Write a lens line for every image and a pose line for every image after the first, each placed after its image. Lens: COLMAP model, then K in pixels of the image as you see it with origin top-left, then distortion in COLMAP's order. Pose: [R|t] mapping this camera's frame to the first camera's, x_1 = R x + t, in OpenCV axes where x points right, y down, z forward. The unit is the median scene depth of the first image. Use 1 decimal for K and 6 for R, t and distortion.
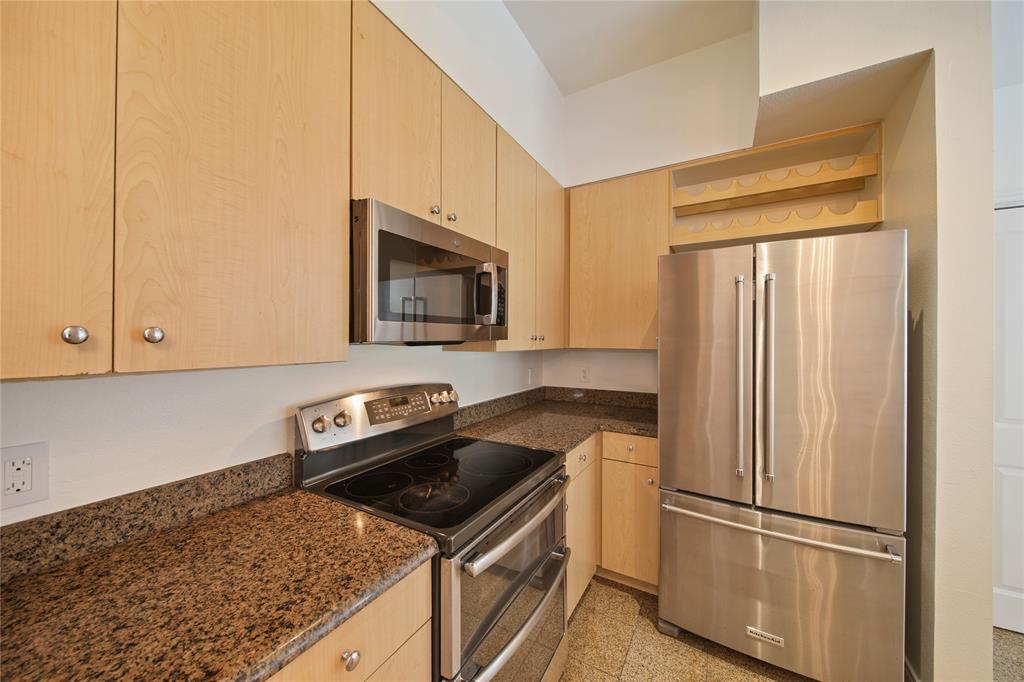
lens RADIAL K [[359.1, 0, 513.5], [0, 359.1, 342.9], [0, 0, 1]] dist [-0.001483, -0.000220]
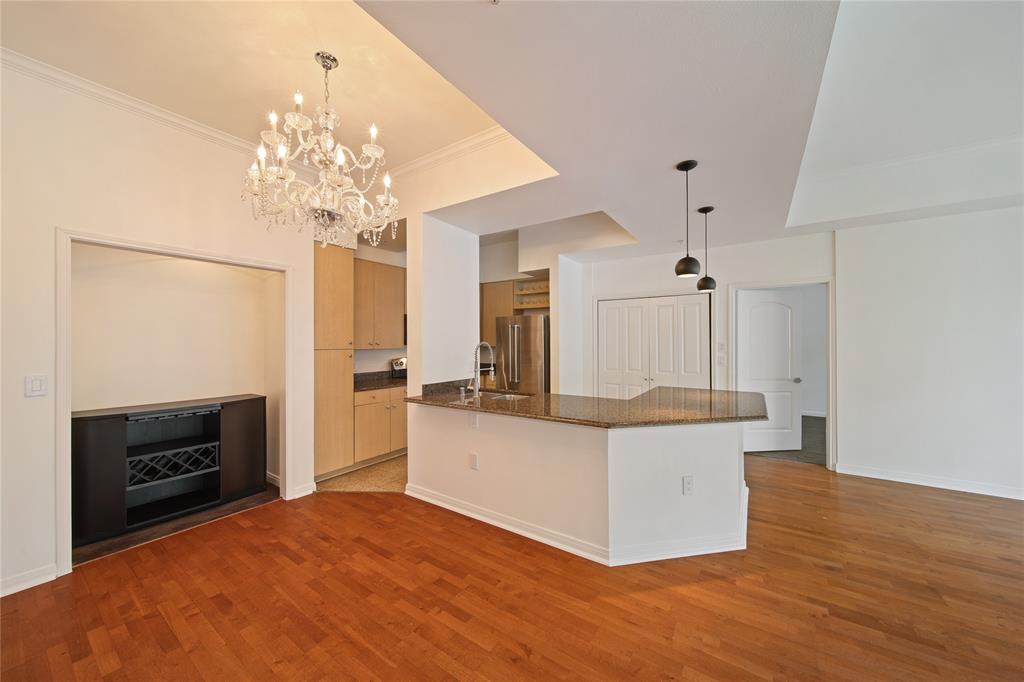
lens RADIAL K [[359.1, 0, 513.5], [0, 359.1, 342.9], [0, 0, 1]] dist [-0.001483, -0.000220]
pose [[0.997209, -0.003580, -0.074580, 0.822028], [0.003554, 0.999994, -0.000490, -0.009985], [0.074581, 0.000223, 0.997215, -2.234075]]
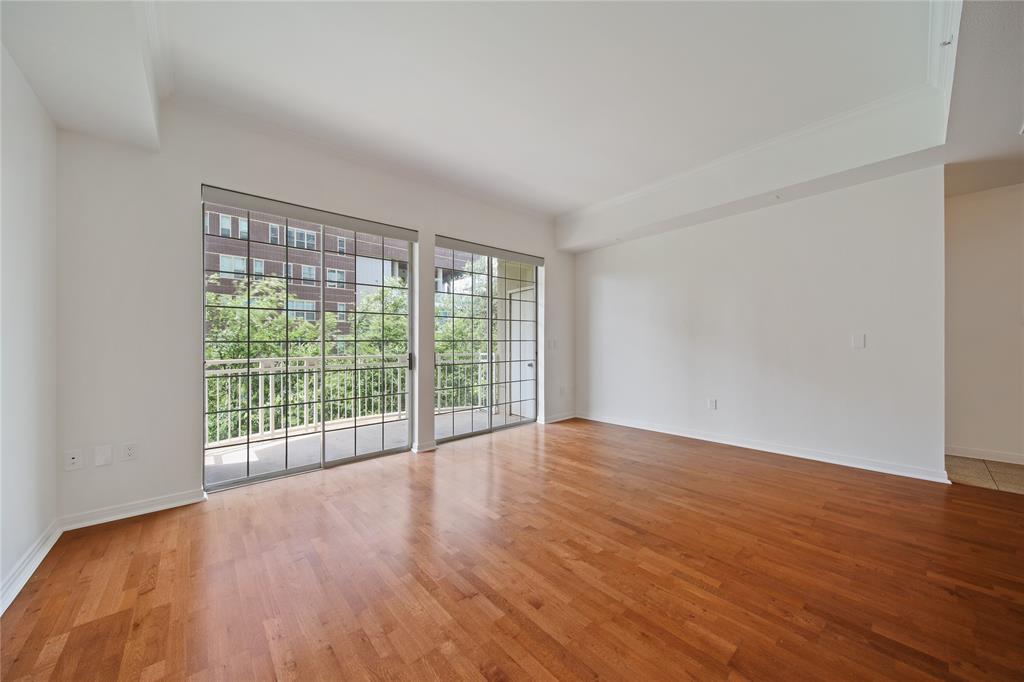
lens RADIAL K [[356.9, 0, 517.3], [0, 356.9, 351.2], [0, 0, 1]] dist [0.012063, -0.000150]
pose [[-0.950587, 0.000953, 0.310456, 2.387843], [0.010529, 0.999519, 0.029172, 0.115876], [-0.310279, 0.030999, -0.950140, 0.017203]]
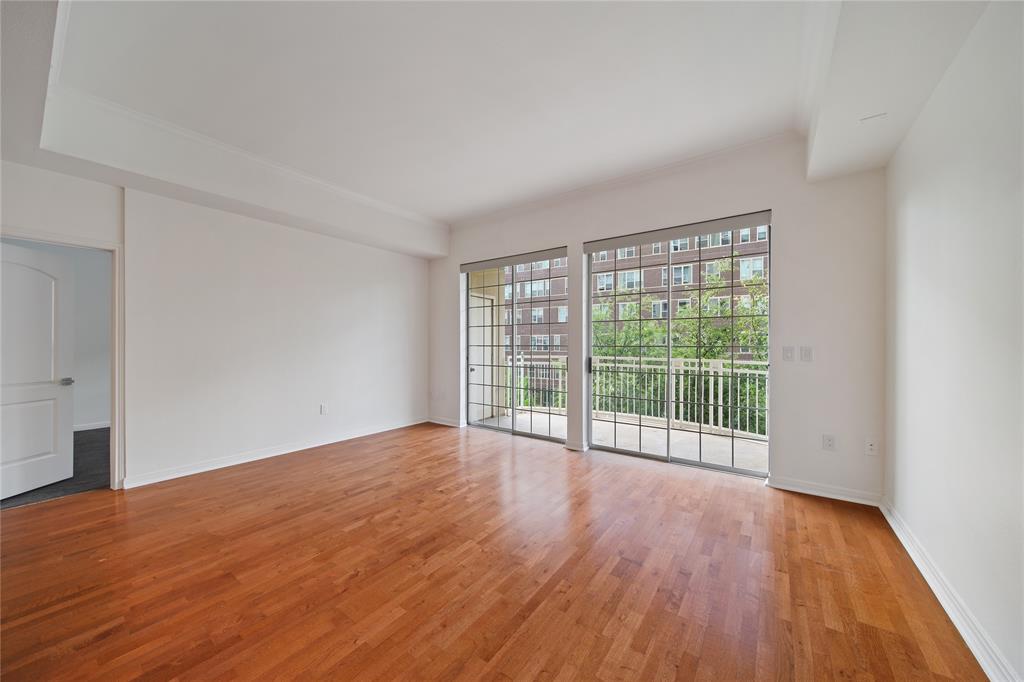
lens RADIAL K [[359.1, 0, 513.5], [0, 359.1, 342.9], [0, 0, 1]] dist [-0.001483, -0.000220]
pose [[0.100381, 0.004519, 0.994939, 1.095403], [0.004770, 0.999976, -0.005023, 0.098241], [-0.994938, 0.005251, 0.100357, -1.944036]]
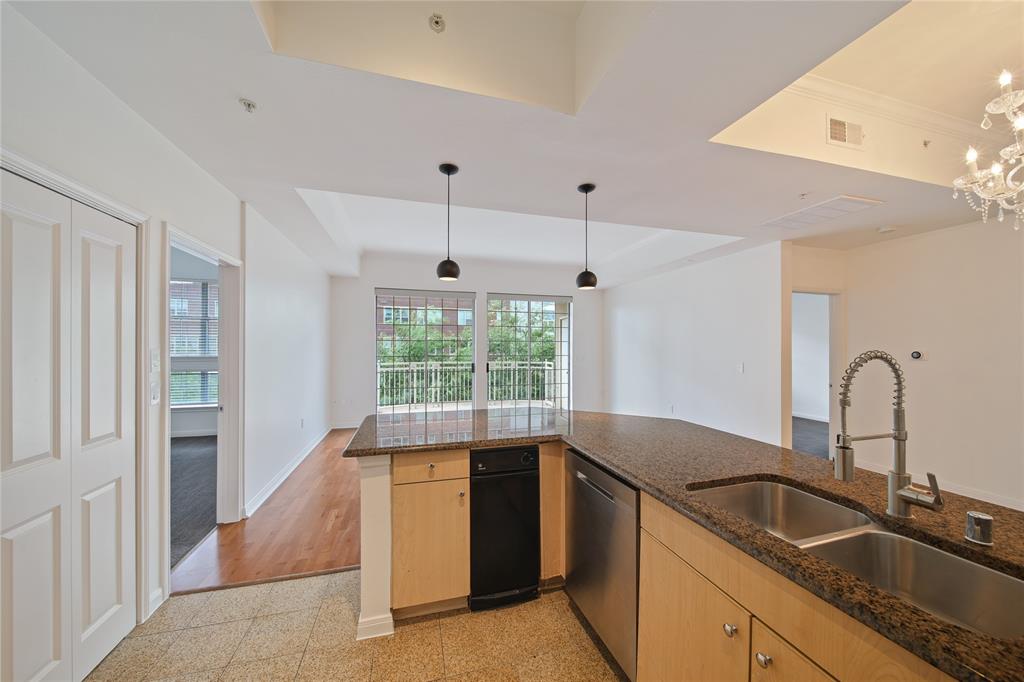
lens RADIAL K [[359.1, 0, 513.5], [0, 359.1, 342.9], [0, 0, 1]] dist [-0.001483, -0.000220]
pose [[-0.712508, 0.003773, 0.701653, 0.545720], [0.000967, 0.999990, -0.004395, -0.025547], [-0.701663, -0.002453, -0.712505, 0.620274]]
